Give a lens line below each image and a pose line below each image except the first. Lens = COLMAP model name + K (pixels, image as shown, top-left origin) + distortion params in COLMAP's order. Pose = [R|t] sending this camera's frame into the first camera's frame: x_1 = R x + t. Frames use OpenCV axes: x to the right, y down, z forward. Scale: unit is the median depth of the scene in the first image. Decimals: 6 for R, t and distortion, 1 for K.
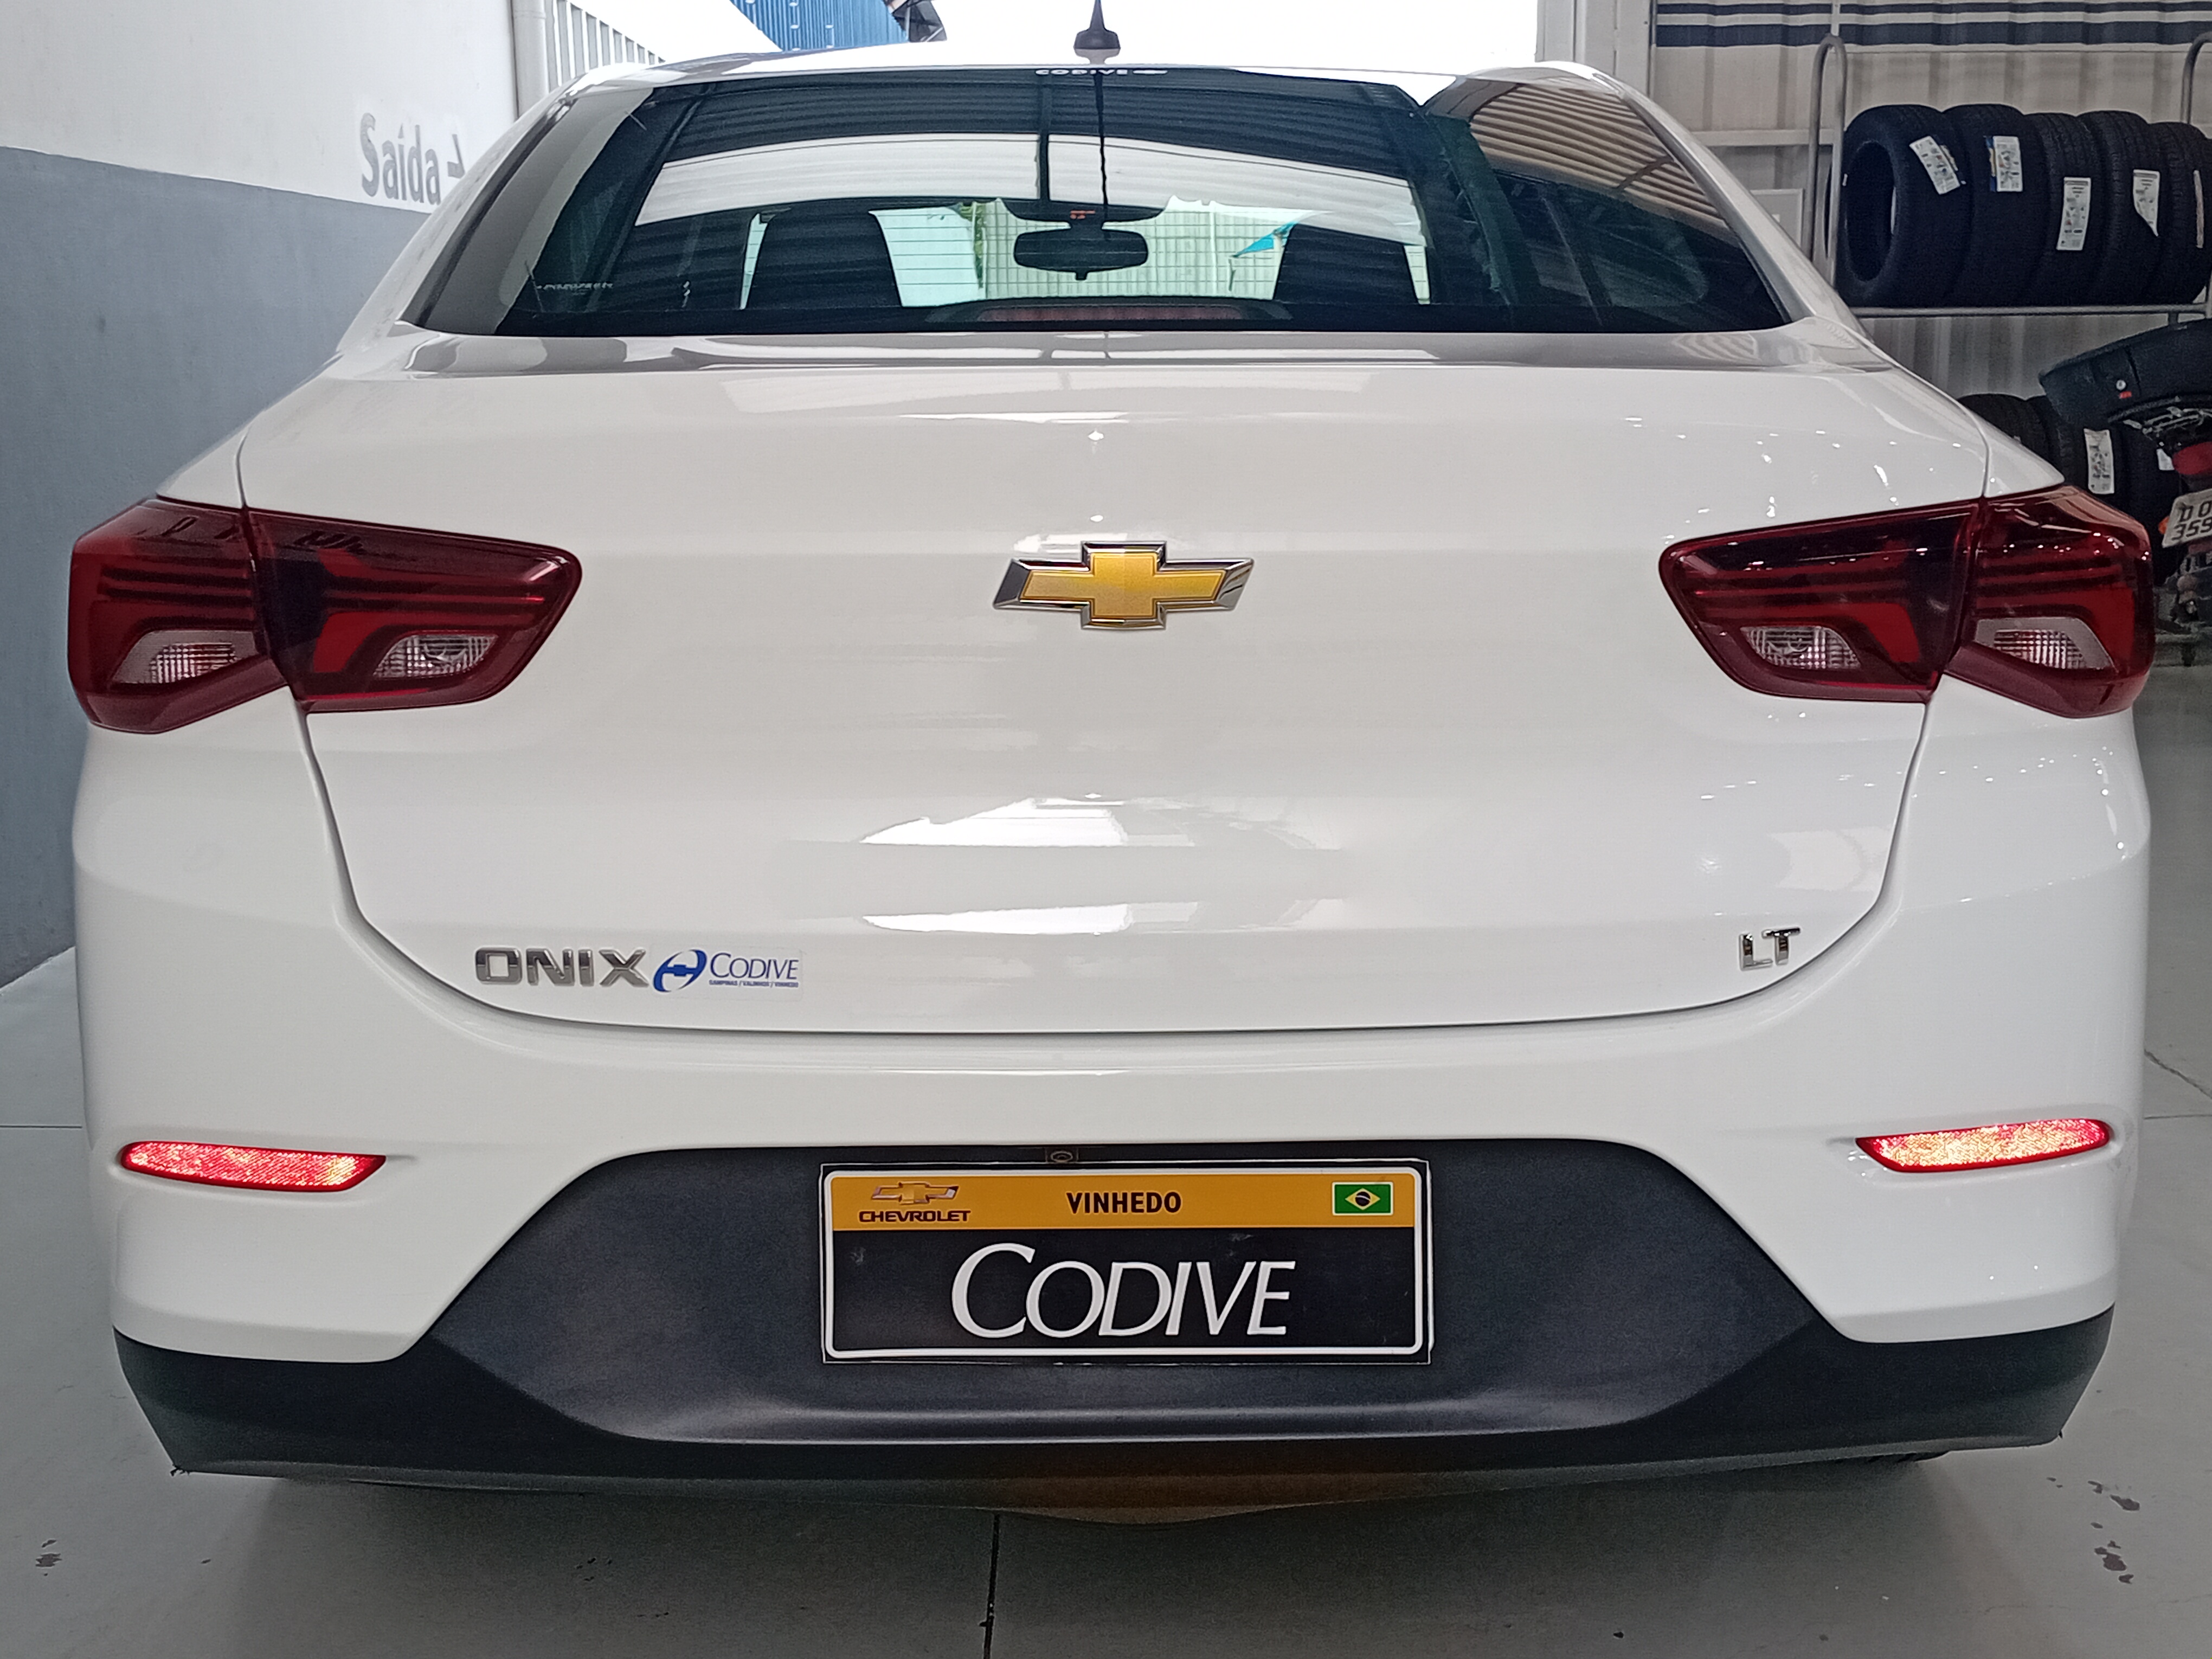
lens RADIAL K [[2470.5, 0, 1106.0], [0, 2470.5, 829.5], [0, 0, 1]] dist [0.122926, 0.003689]
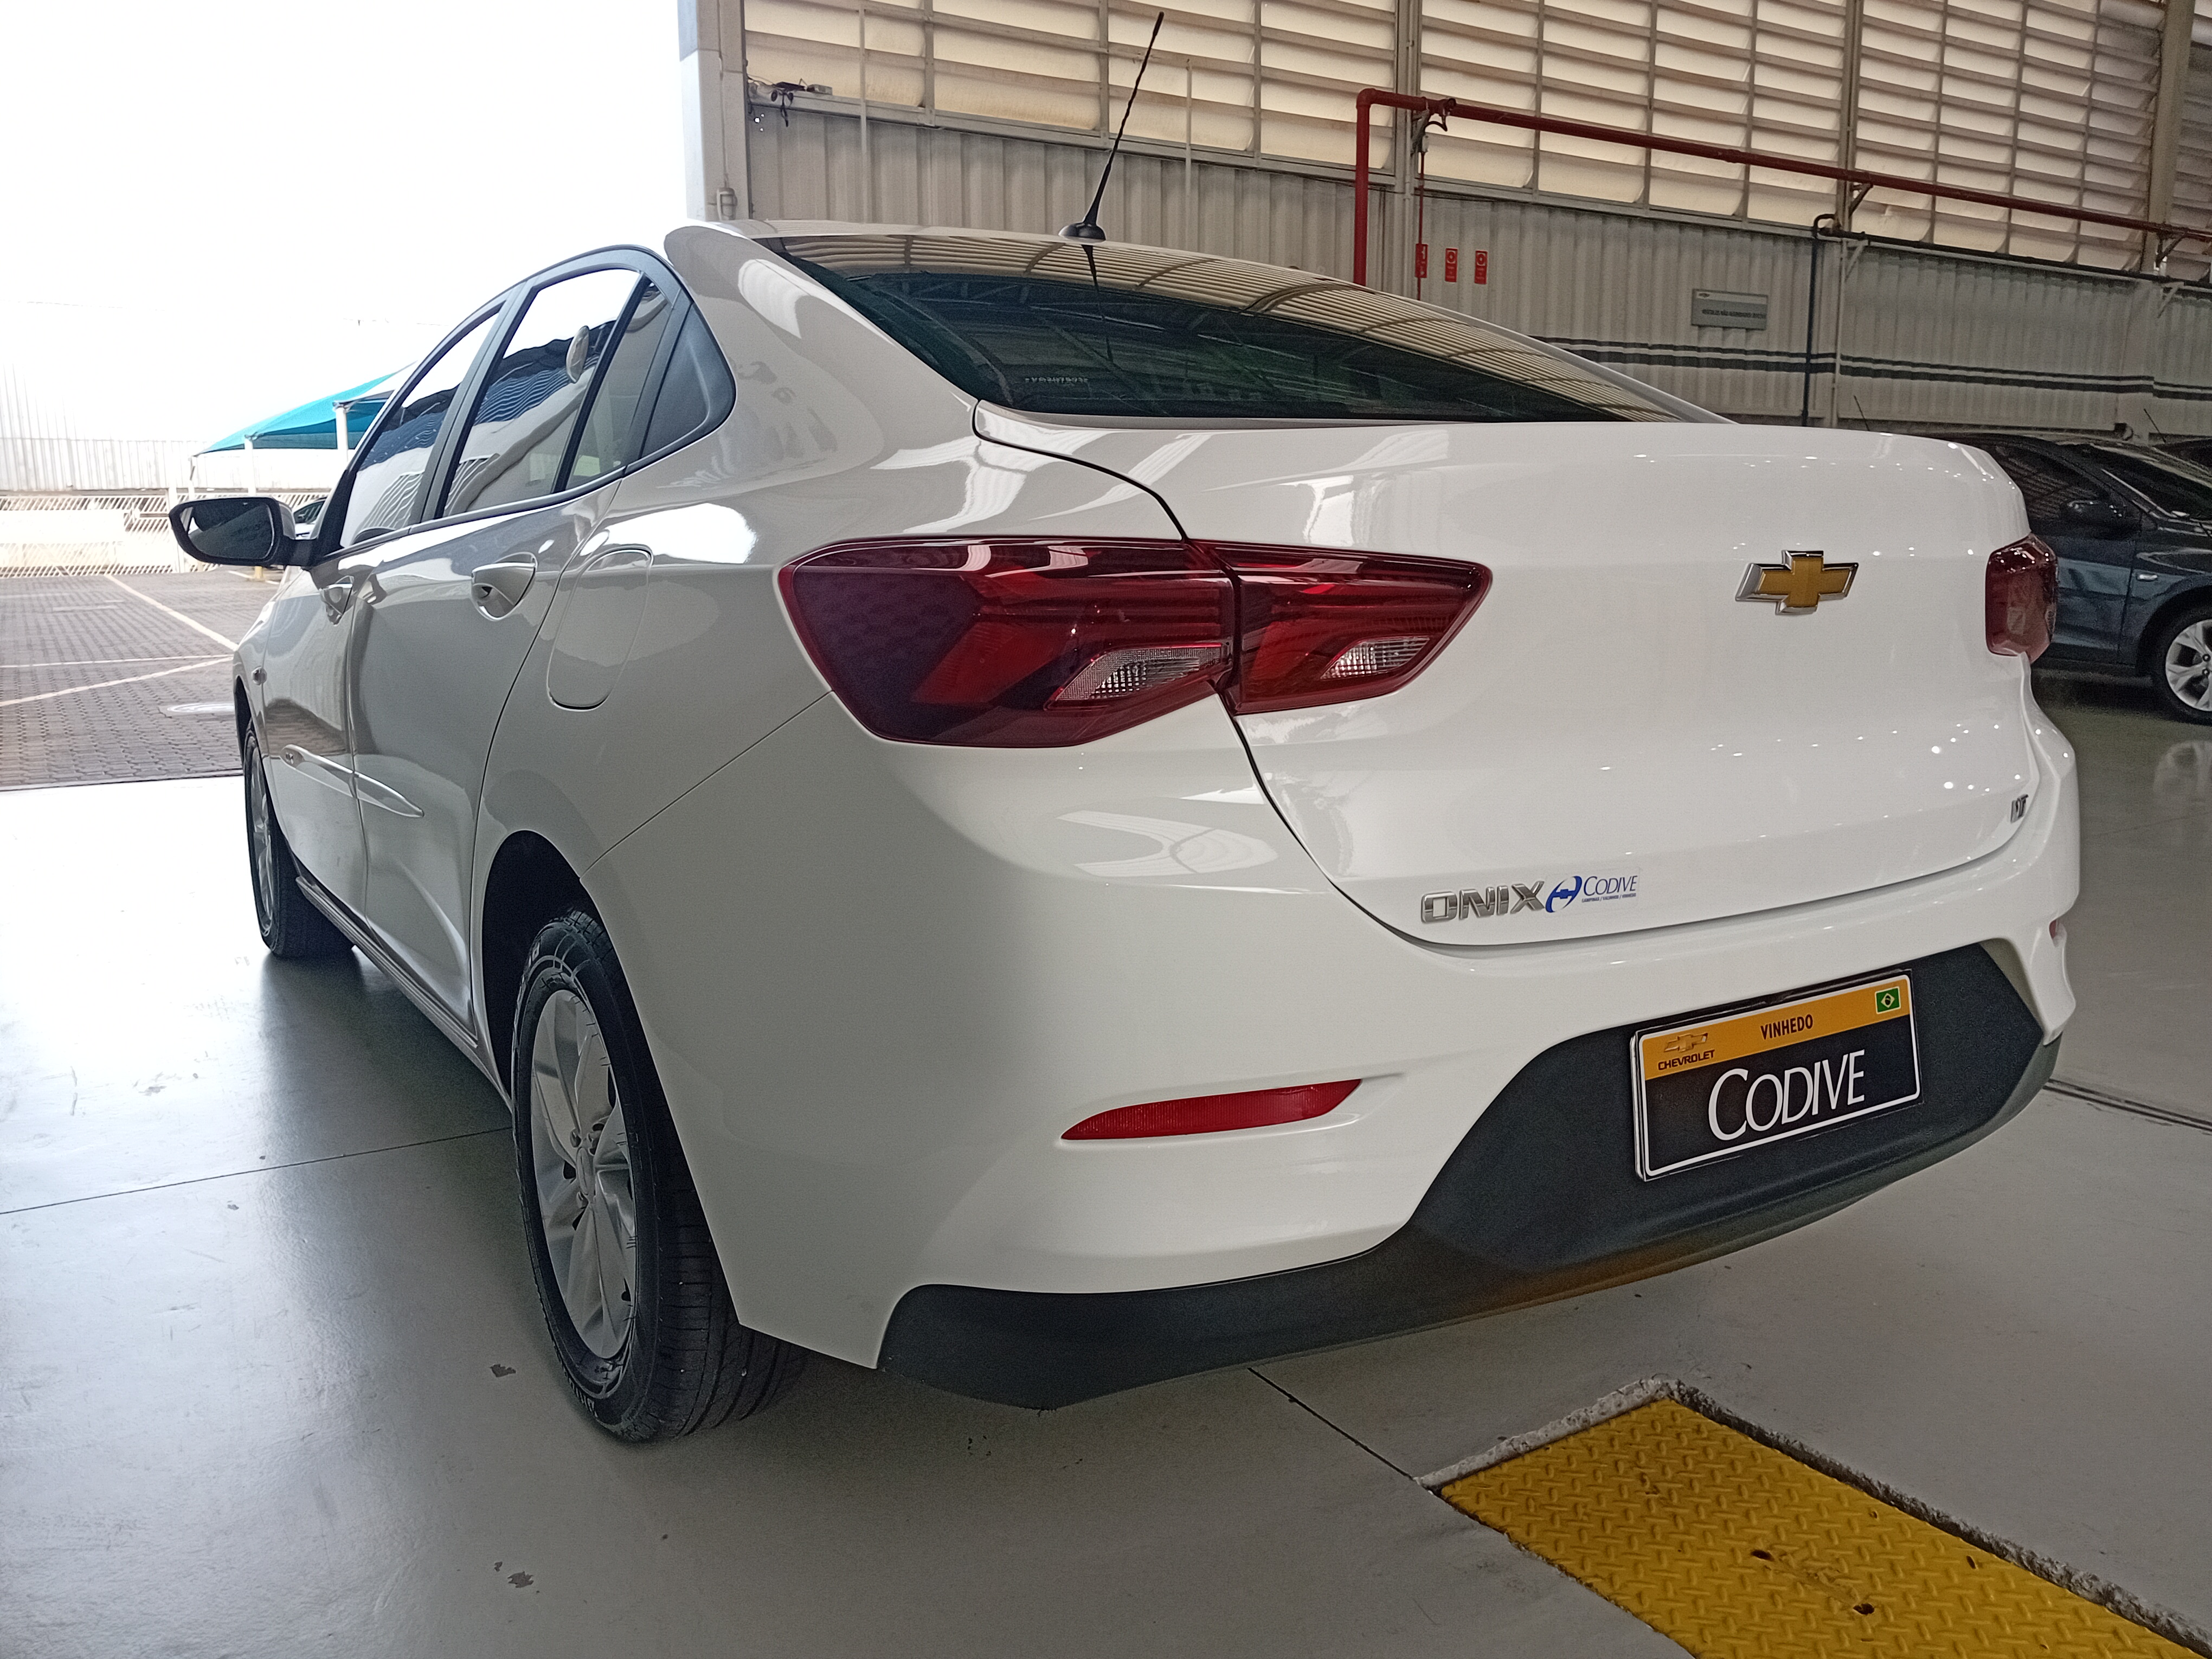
lens RADIAL K [[1702.6, 0, 1113.3], [0, 1702.6, 828.6], [0, 0, 1]] dist [0.080372, -0.152171]
pose [[0.847729, -0.089950, 0.522747, -0.809291], [0.100189, 0.994930, 0.008725, -0.007056], [-0.520882, 0.044977, 0.852443, 0.366471]]
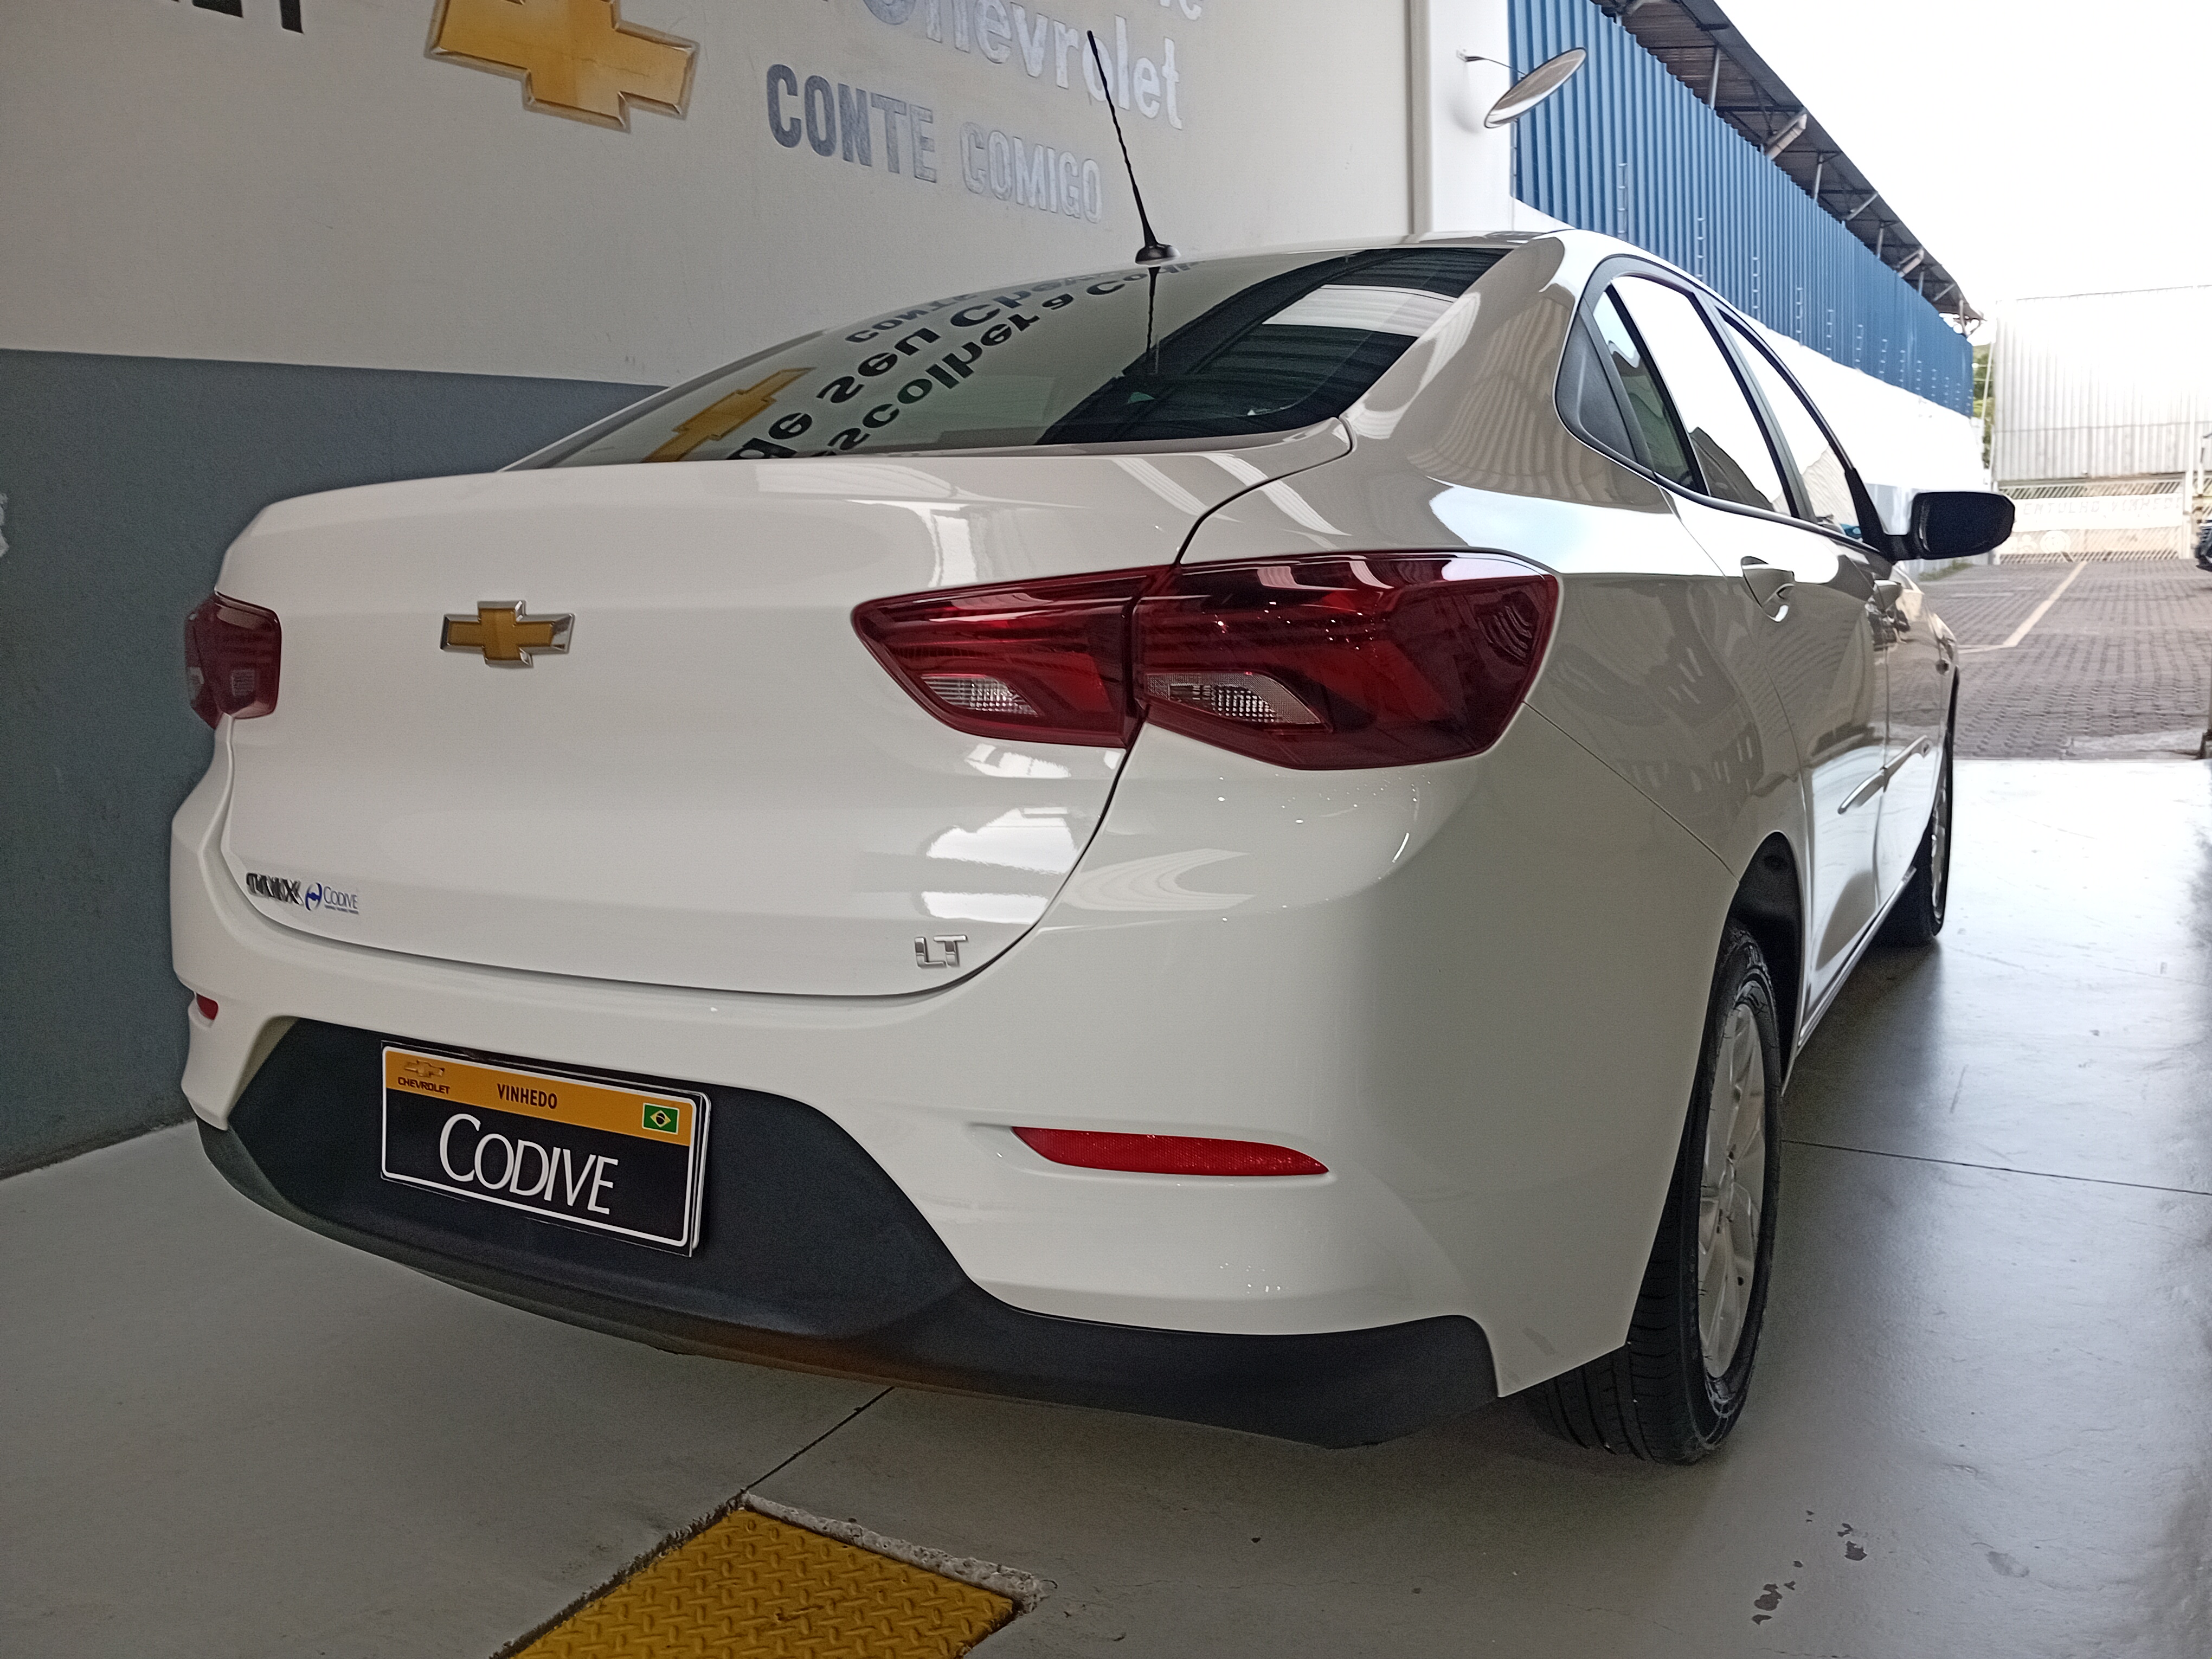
lens RADIAL K [[1702.6, 0, 1113.3], [0, 1702.6, 828.6], [0, 0, 1]] dist [0.080372, -0.152171]
pose [[0.854712, 0.057087, -0.515955, 0.747023], [-0.067654, 0.997707, -0.001682, -0.013615], [0.514676, 0.036344, 0.856614, 0.362408]]
